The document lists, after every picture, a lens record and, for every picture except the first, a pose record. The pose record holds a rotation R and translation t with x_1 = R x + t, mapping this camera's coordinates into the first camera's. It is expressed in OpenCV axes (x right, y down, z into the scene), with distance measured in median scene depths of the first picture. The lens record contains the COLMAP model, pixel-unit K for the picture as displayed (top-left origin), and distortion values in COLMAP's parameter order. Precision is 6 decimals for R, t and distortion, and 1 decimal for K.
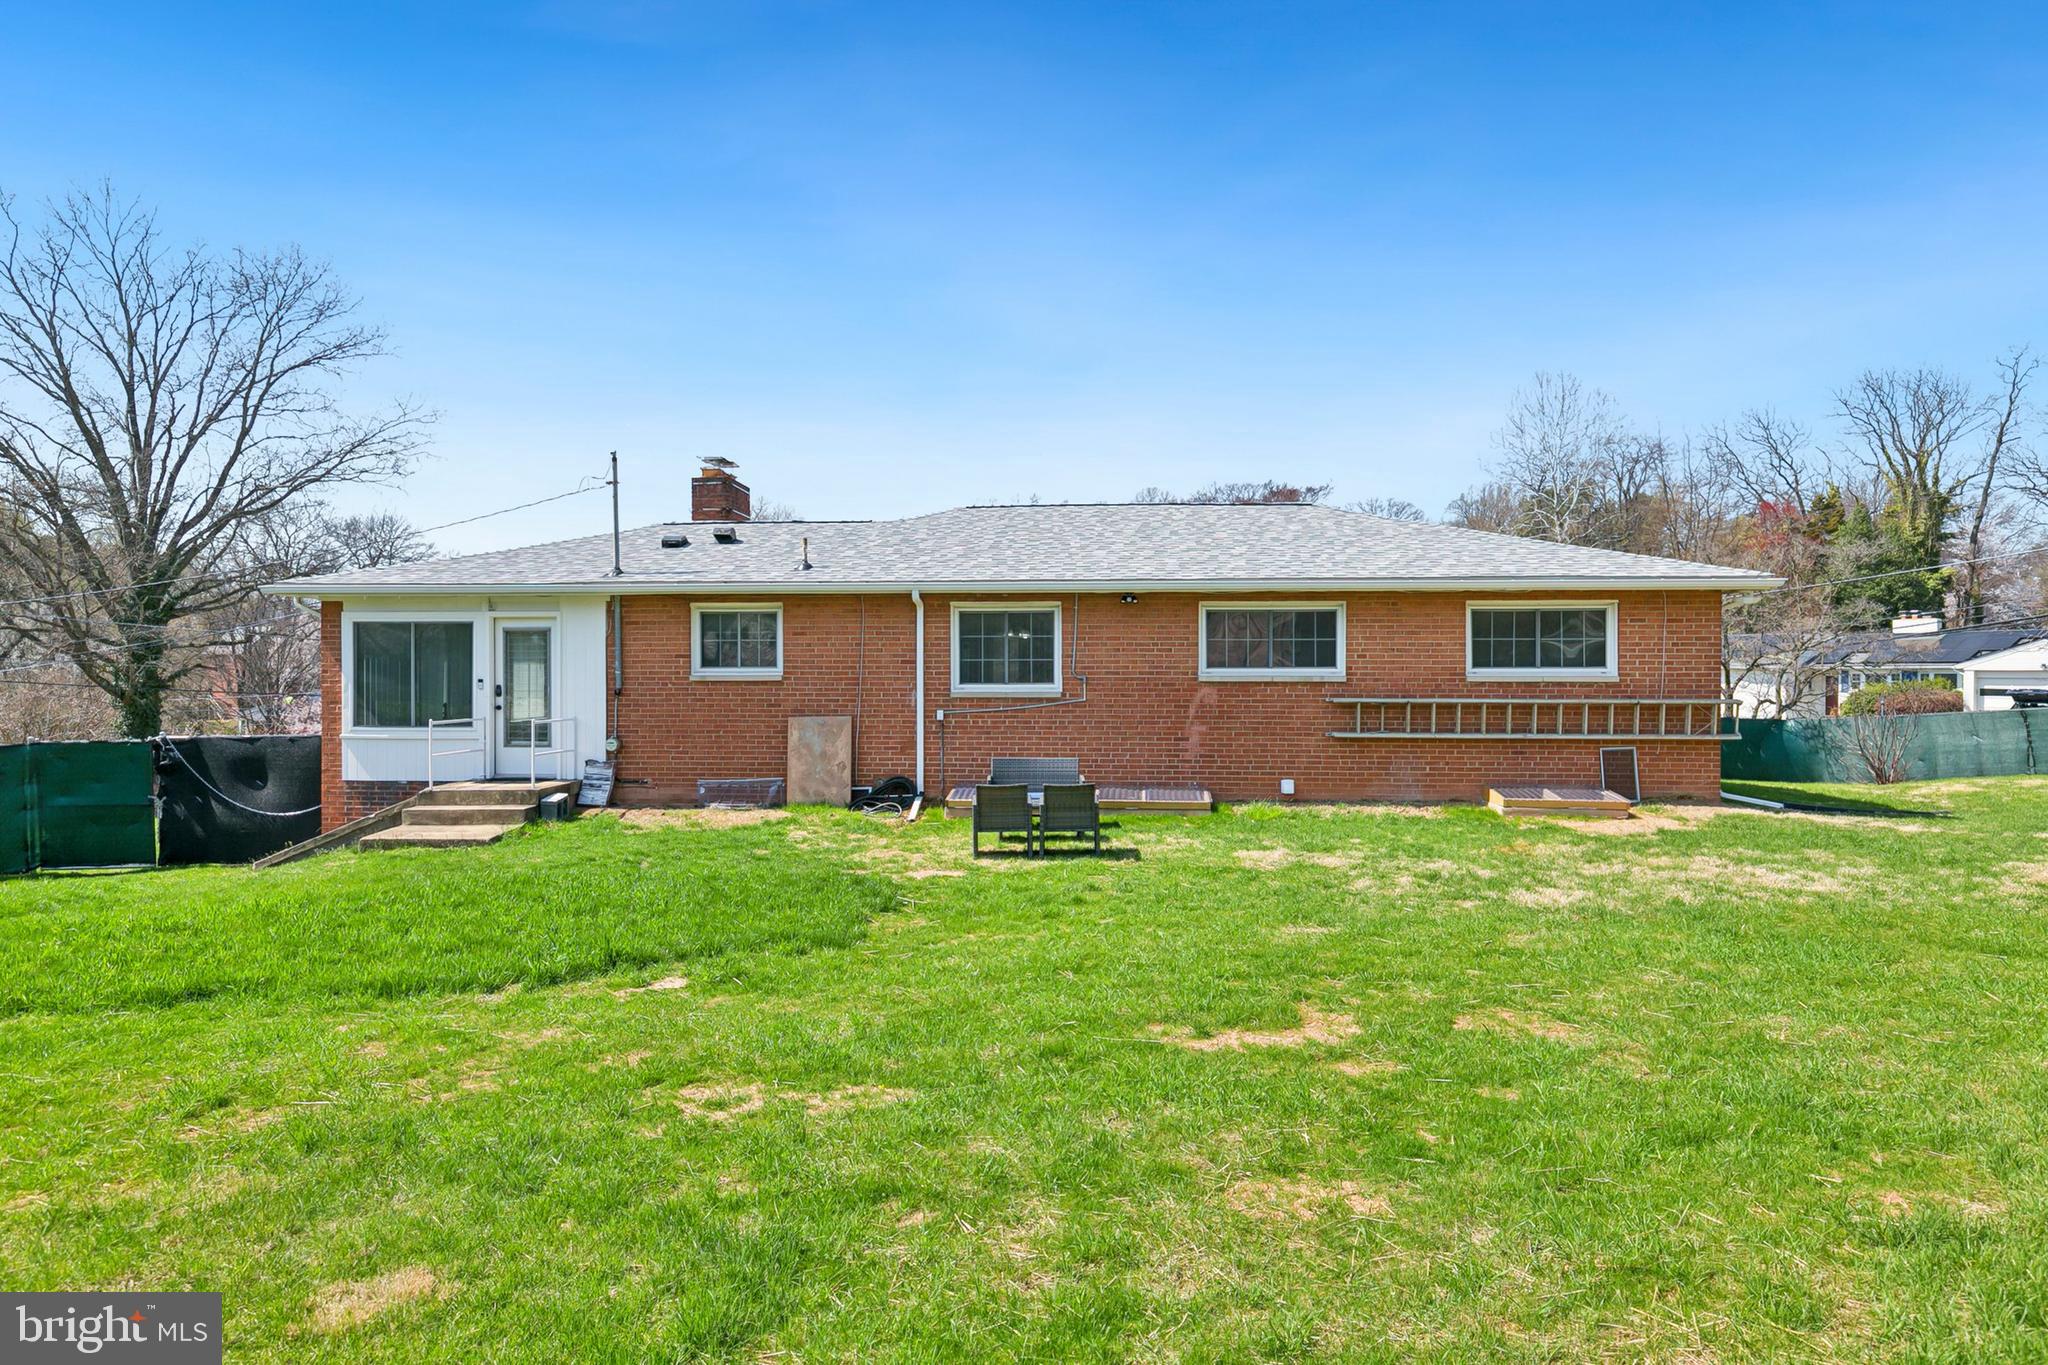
lens RADIAL K [[1280.9, 0, 1024.0], [0, 1280.9, 682.5], [0, 0, 1]] dist [-0.006237, -0.001625]
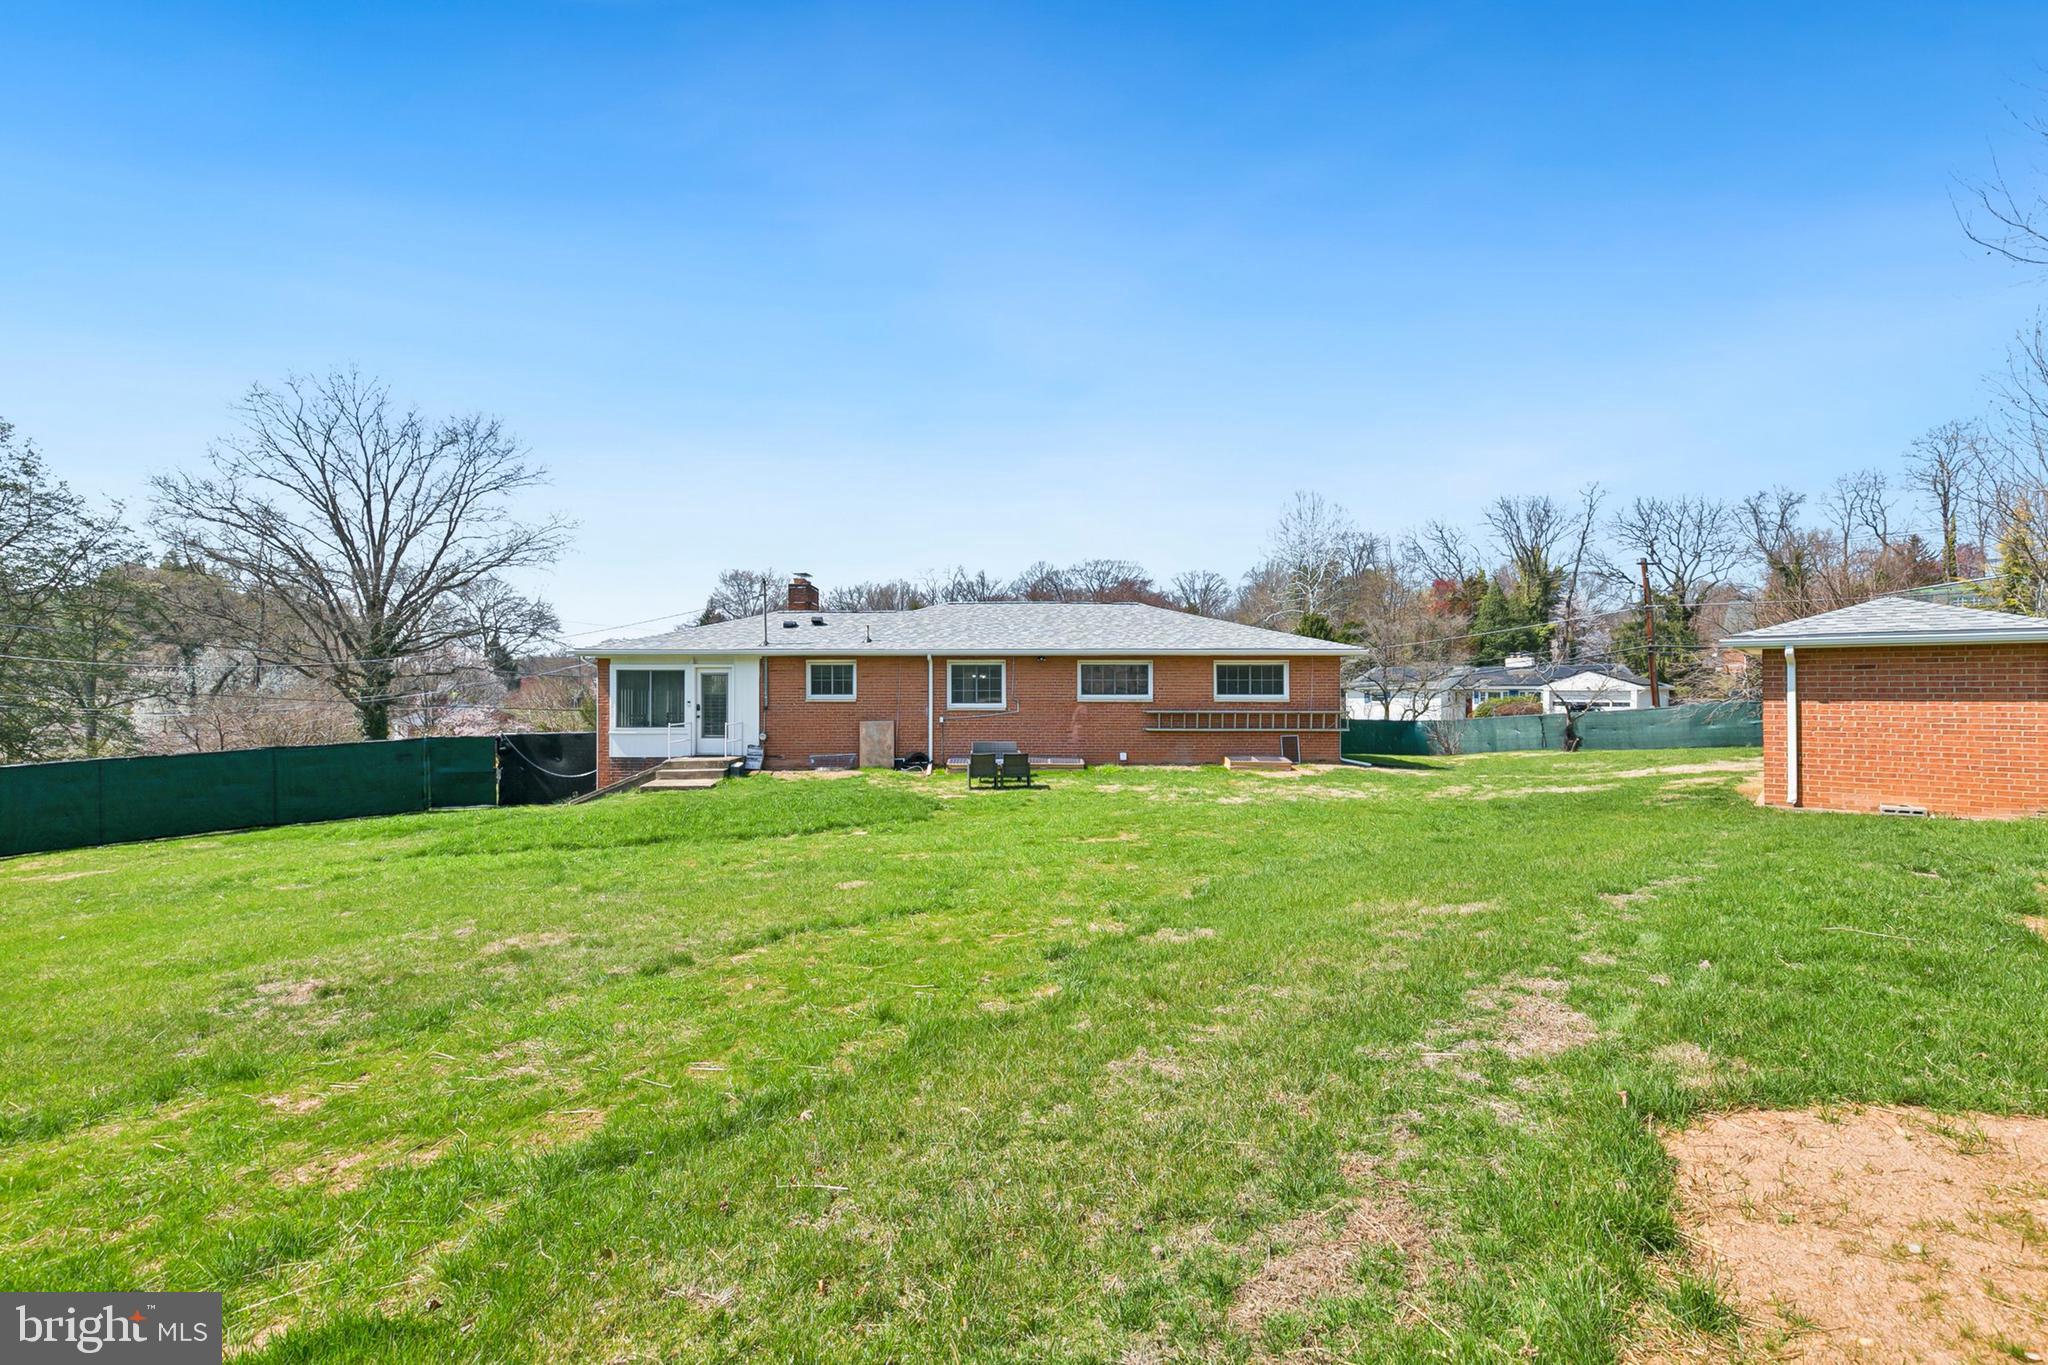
lens RADIAL K [[920.6, 0, 1024.0], [0, 920.6, 682.5], [0, 0, 1]] dist [0.000223, -0.000223]
pose [[0.996690, 0.000118, 0.081298, -0.053785], [0.001061, 0.999895, -0.014454, -0.009762], [-0.081291, 0.014493, 0.996585, -0.357733]]
